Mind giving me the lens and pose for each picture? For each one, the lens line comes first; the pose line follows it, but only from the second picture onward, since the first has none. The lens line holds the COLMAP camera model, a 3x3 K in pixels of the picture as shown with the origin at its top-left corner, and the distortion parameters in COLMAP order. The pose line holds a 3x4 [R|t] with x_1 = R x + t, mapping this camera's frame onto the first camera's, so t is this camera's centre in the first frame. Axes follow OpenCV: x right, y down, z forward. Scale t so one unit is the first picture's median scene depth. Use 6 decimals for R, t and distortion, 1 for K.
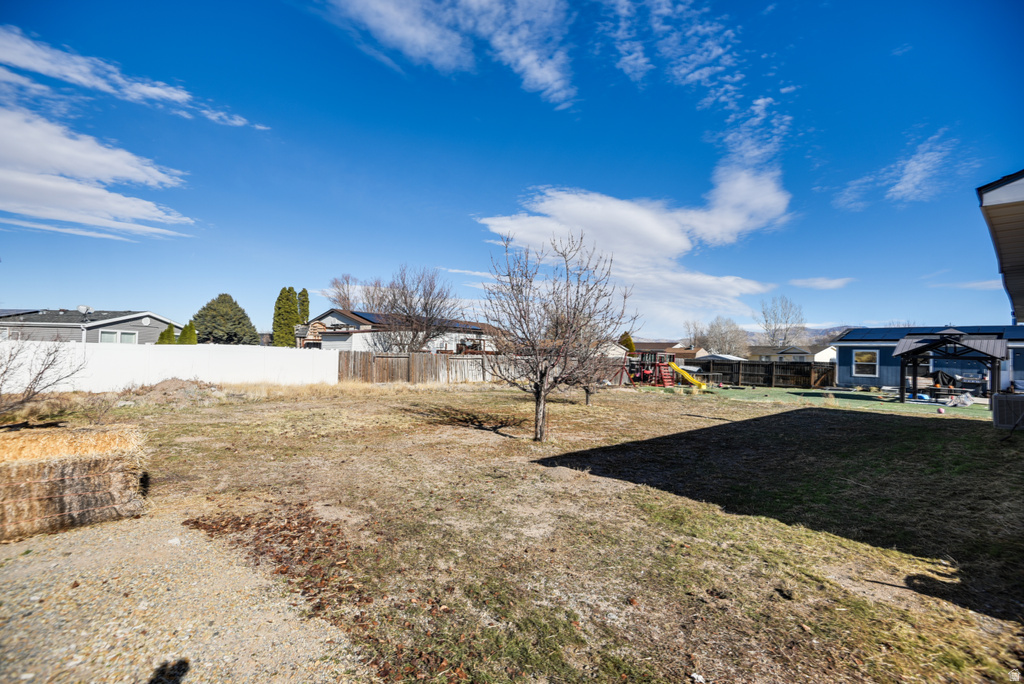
lens RADIAL K [[492.6, 0, 522.6], [0, 492.6, 344.0], [0, 0, 1]] dist [-0.011673, -0.003978]
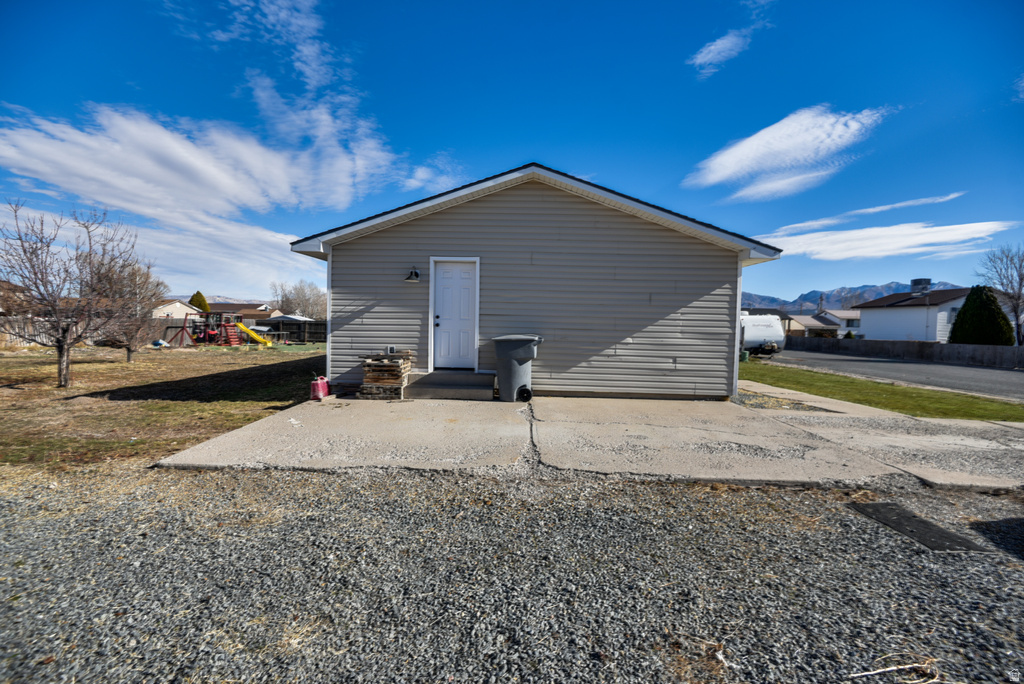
lens RADIAL K [[476.0, 0, 502.3], [0, 476.0, 342.9], [0, 0, 1]] dist [-0.005157, -0.004431]
pose [[0.720319, -0.039356, 0.692526, 0.003103], [-0.014369, 0.997328, 0.071624, -0.001017], [-0.693494, -0.061543, 0.717829, -0.140539]]
